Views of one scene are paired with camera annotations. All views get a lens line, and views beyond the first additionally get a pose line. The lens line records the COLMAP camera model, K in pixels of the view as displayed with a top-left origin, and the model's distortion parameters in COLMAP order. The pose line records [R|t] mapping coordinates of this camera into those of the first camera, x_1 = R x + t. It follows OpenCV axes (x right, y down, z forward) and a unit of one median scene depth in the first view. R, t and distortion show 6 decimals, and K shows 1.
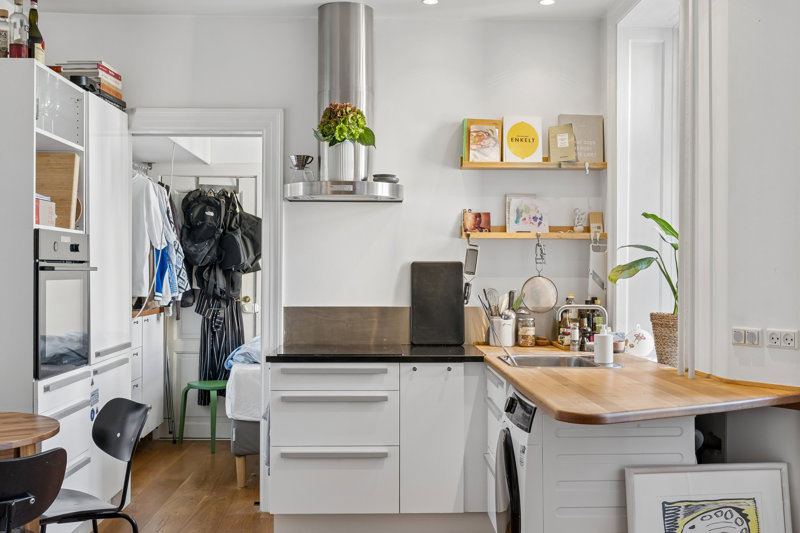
lens RADIAL K [[885.1, 0, 398.4], [0, 885.1, 265.7], [0, 0, 1]] dist [0.004890, 0.000000]
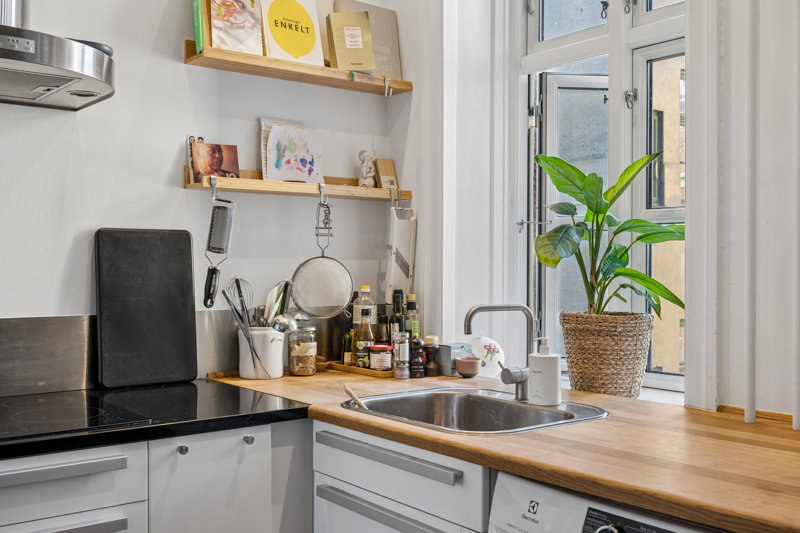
lens RADIAL K [[834.4, 0, 410.9], [0, 834.4, 266.6], [0, 0, 1]] dist [0.006284, 0.000000]
pose [[0.793708, -0.003330, 0.608289, -0.137613], [-0.004005, 0.999935, 0.010700, 0.012237], [-0.608285, -0.010929, 0.793643, 0.508879]]
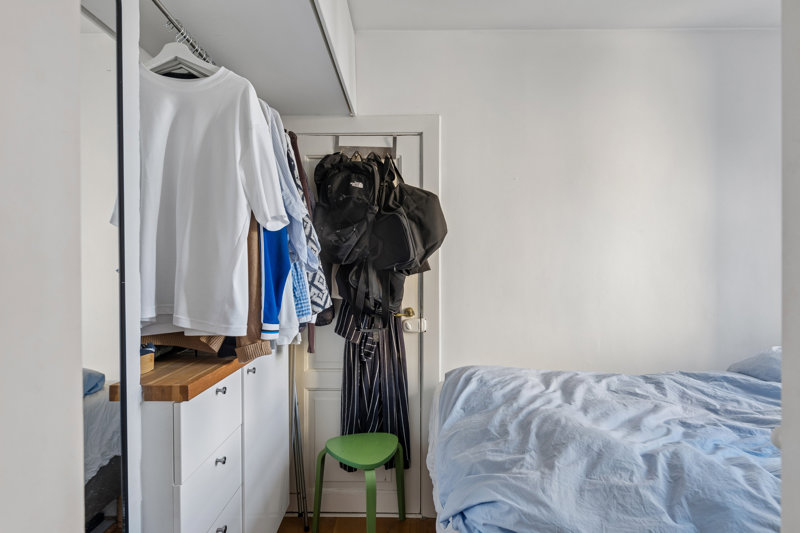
lens RADIAL K [[417.0, 0, 395.4], [0, 417.0, 266.0], [0, 0, 1]] dist [-0.003868, -0.000935]
pose [[0.999410, -0.006143, -0.033806, -0.232878], [0.006464, 0.999935, 0.009392, -0.001651], [0.033747, -0.009605, 0.999384, 0.922985]]
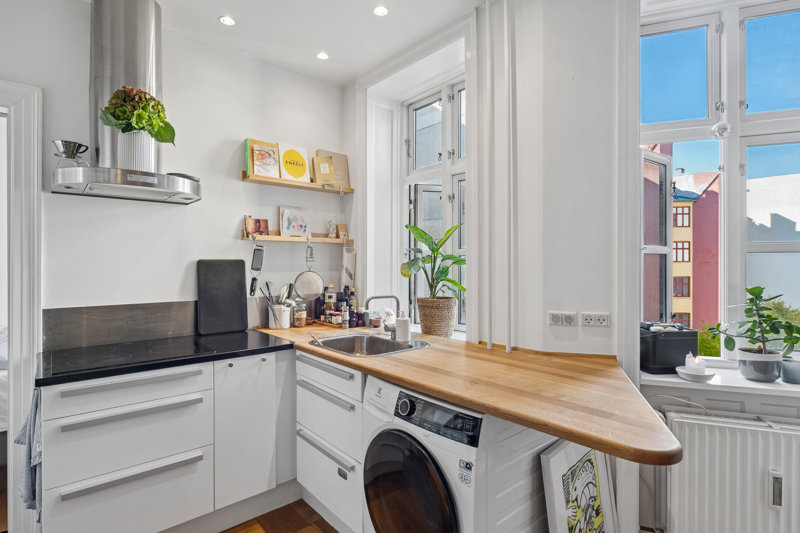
lens RADIAL K [[407.9, 0, 405.0], [0, 407.9, 263.6], [0, 0, 1]] dist [0.000668, -0.002800]
pose [[0.766837, -0.004466, 0.641826, -0.114239], [-0.001236, 0.999964, 0.008436, -0.004190], [-0.641841, -0.007262, 0.766804, 0.452103]]
